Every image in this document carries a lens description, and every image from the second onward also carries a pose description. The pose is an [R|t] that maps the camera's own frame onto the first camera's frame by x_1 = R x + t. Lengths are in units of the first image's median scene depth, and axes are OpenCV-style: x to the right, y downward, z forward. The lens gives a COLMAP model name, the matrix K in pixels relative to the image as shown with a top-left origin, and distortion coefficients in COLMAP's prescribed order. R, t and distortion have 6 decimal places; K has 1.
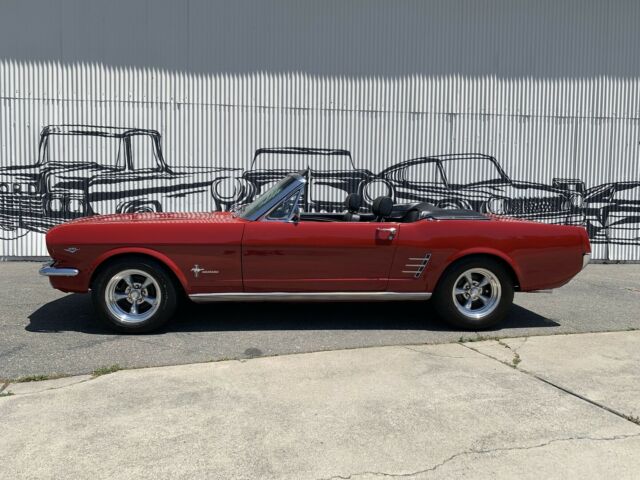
lens RADIAL K [[476.4, 0, 326.1], [0, 476.4, 237.2], [0, 0, 1]] dist [0.128143, -0.249791]
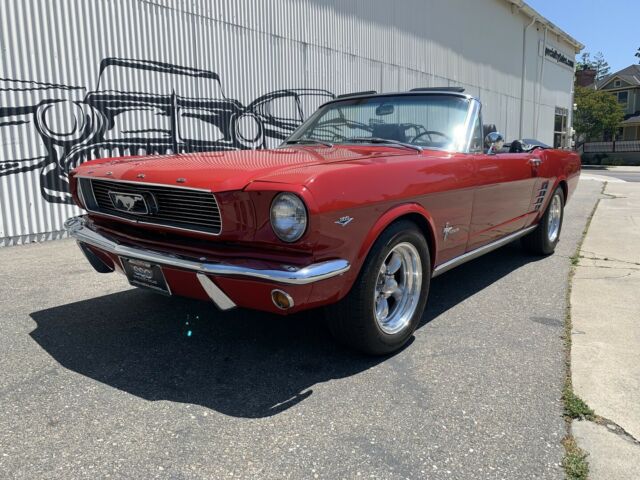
lens RADIAL K [[484.7, 0, 321.5], [0, 484.7, 235.5], [0, 0, 1]] dist [0.005460, -0.007720]
pose [[0.706544, -0.139559, 0.693772, -0.418153], [0.070159, 0.989346, 0.127566, -0.010184], [-0.704183, -0.041457, 0.708807, 0.318679]]
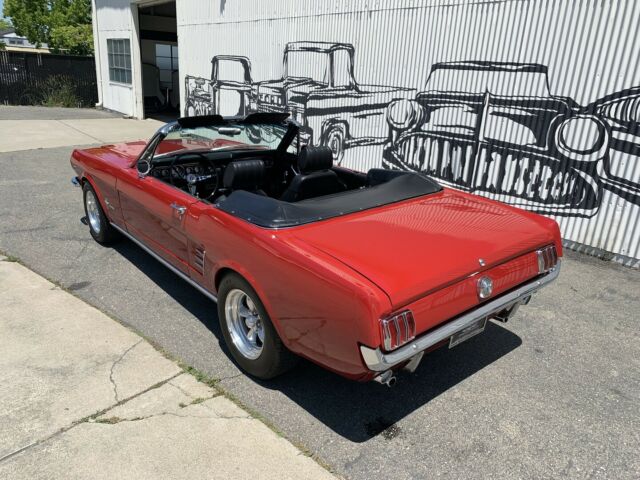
lens RADIAL K [[490.7, 0, 331.9], [0, 490.7, 247.1], [0, 0, 1]] dist [0.003883, -0.002615]
pose [[0.564566, 0.289688, -0.772882, 0.469501], [-0.104885, 0.953974, 0.280949, -0.104341], [0.818697, -0.077551, 0.568965, 0.376340]]
